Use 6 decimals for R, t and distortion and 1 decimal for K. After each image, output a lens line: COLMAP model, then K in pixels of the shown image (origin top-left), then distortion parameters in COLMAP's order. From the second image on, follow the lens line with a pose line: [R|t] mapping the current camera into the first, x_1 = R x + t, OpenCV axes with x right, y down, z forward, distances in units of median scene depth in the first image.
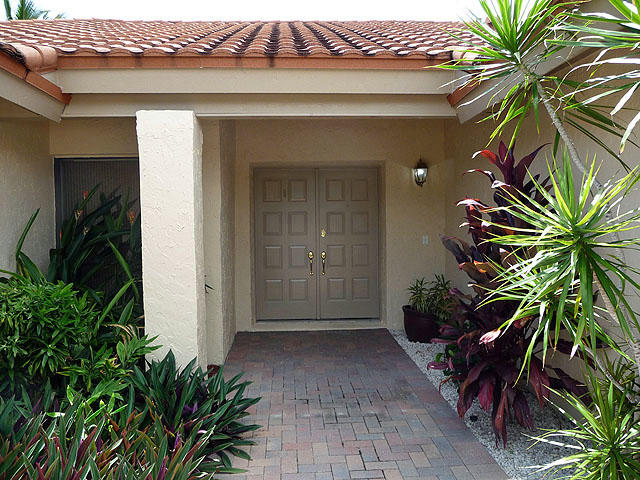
lens RADIAL K [[527.4, 0, 319.8], [0, 527.4, 239.8], [0, 0, 1]] dist [-0.032914, 0.018967]
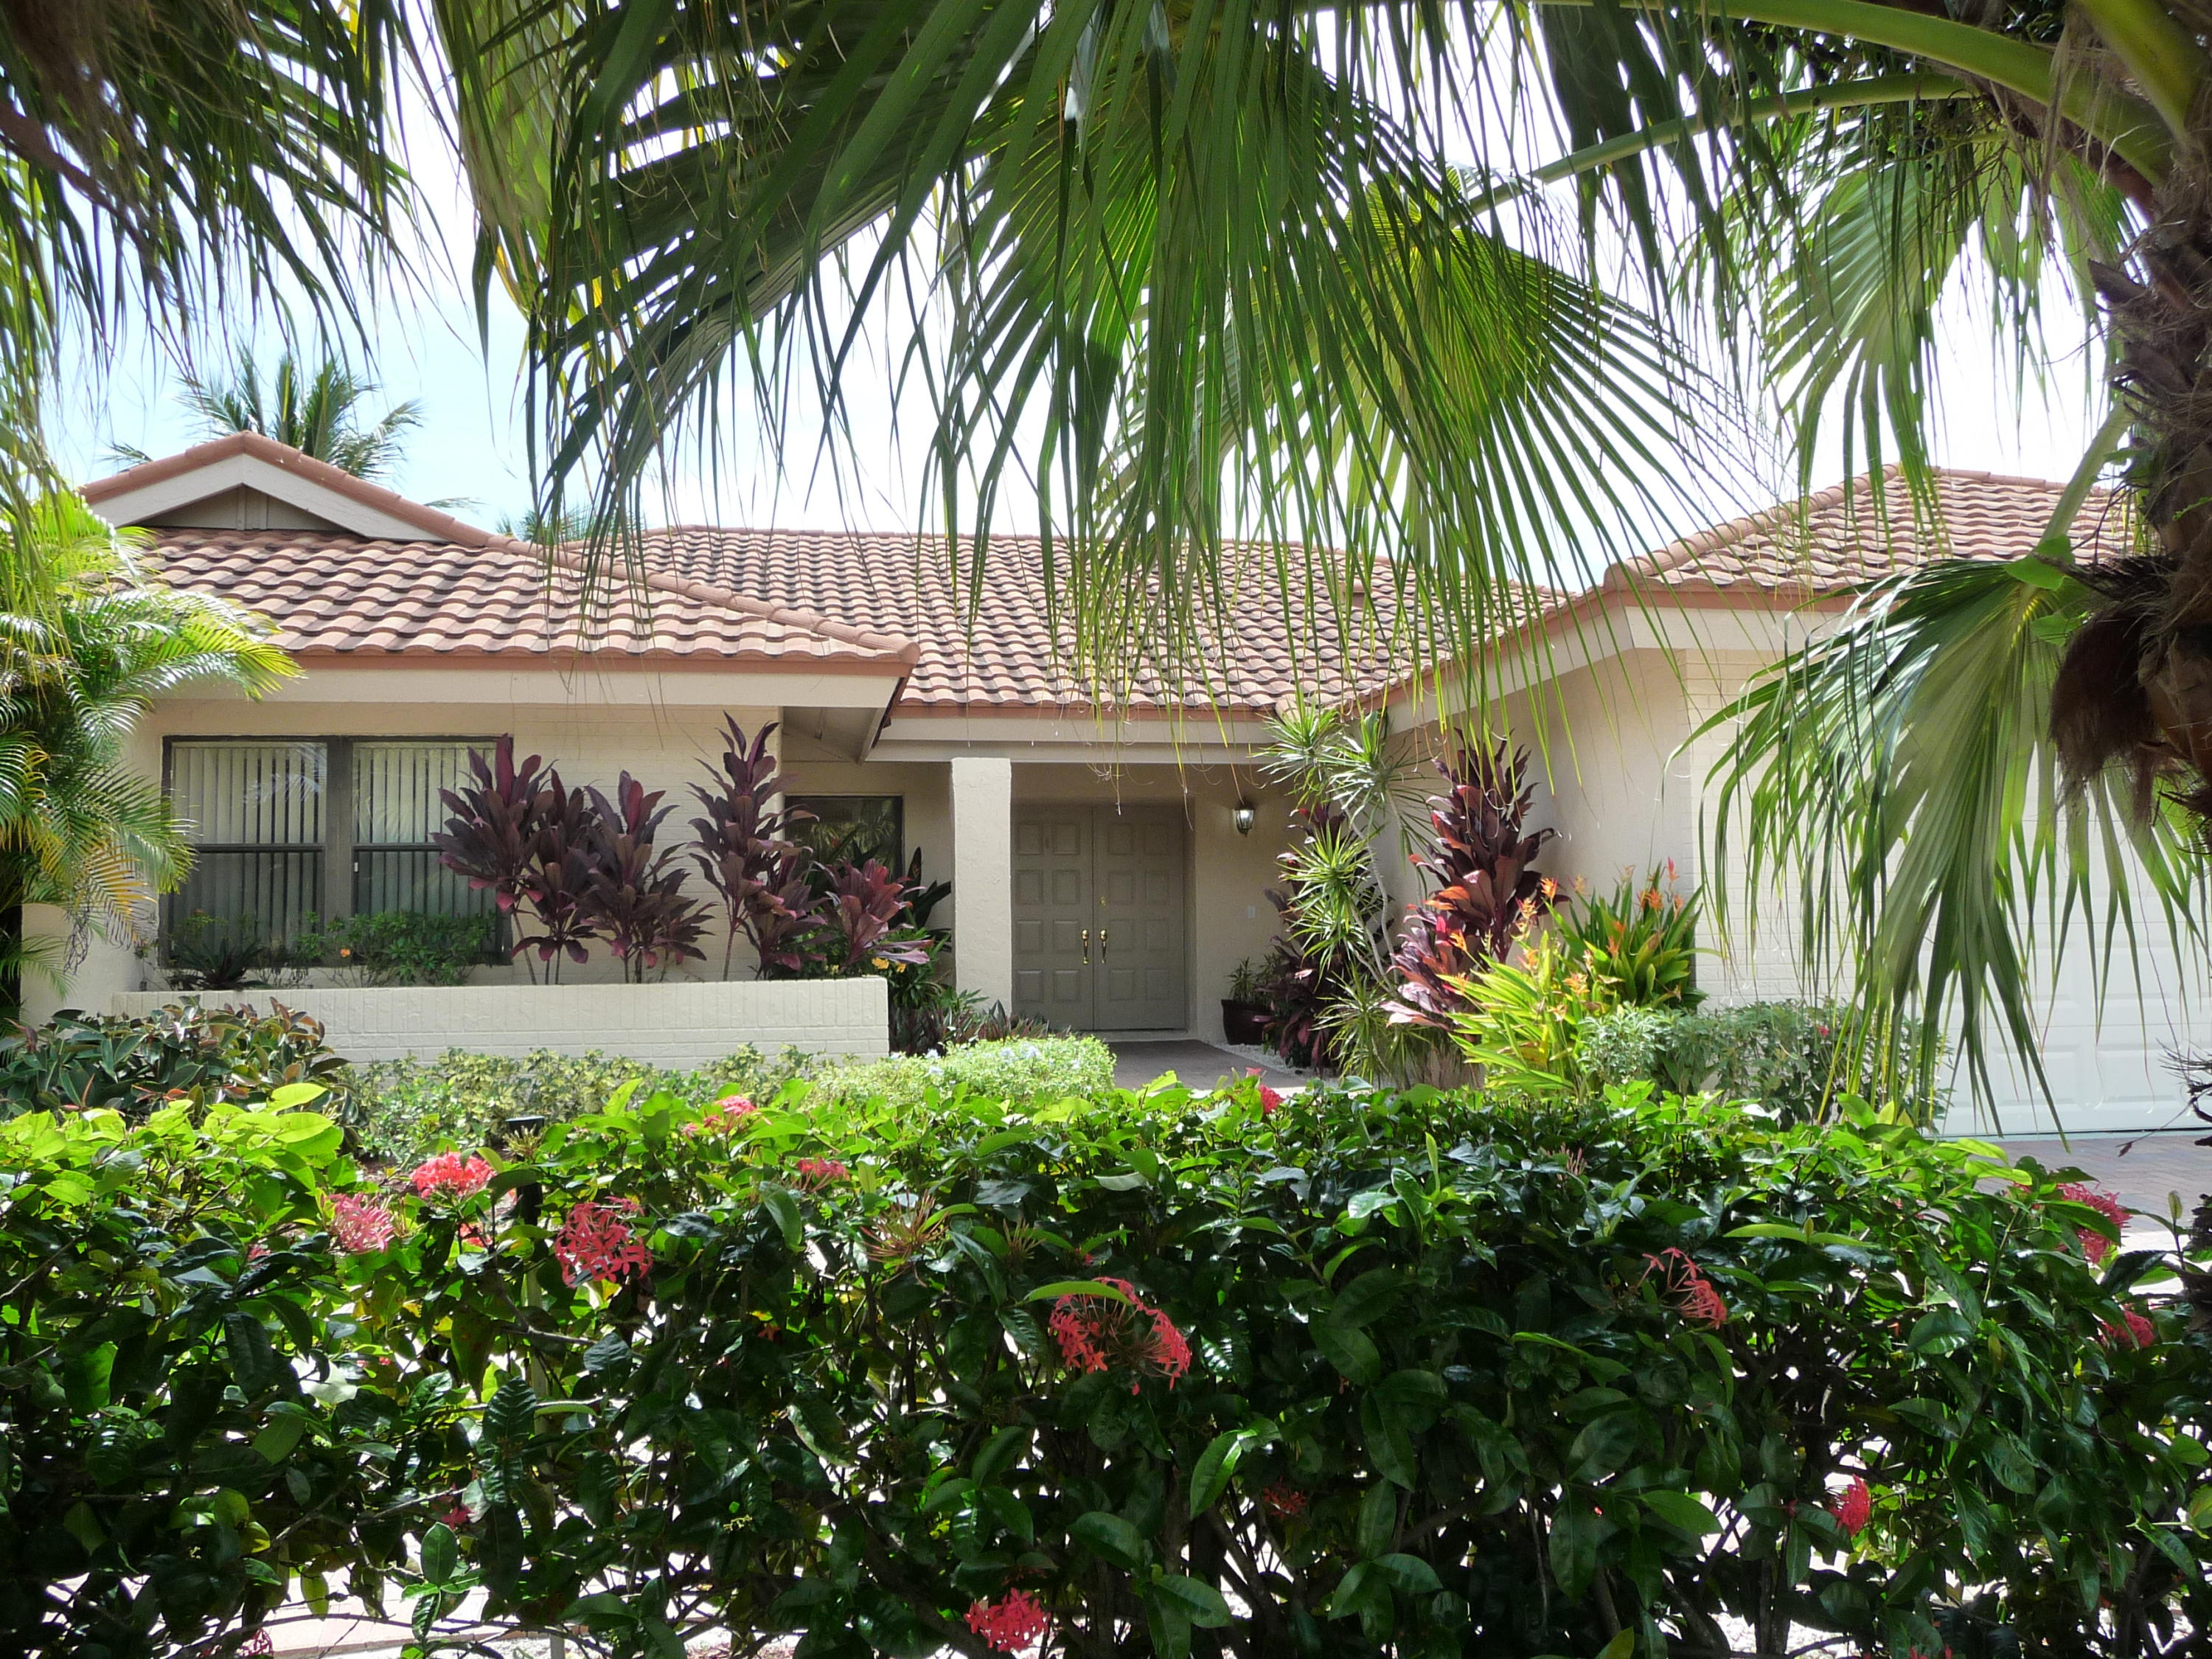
lens RADIAL K [[1822.9, 0, 1106.2], [0, 1822.9, 827.9], [0, 0, 1]] dist [-0.032914, 0.018967]
pose [[0.994195, 0.008236, 0.107273, -0.294989], [0.000209, 0.996916, -0.078479, 0.100514], [-0.107588, 0.078046, 0.991127, -1.614448]]
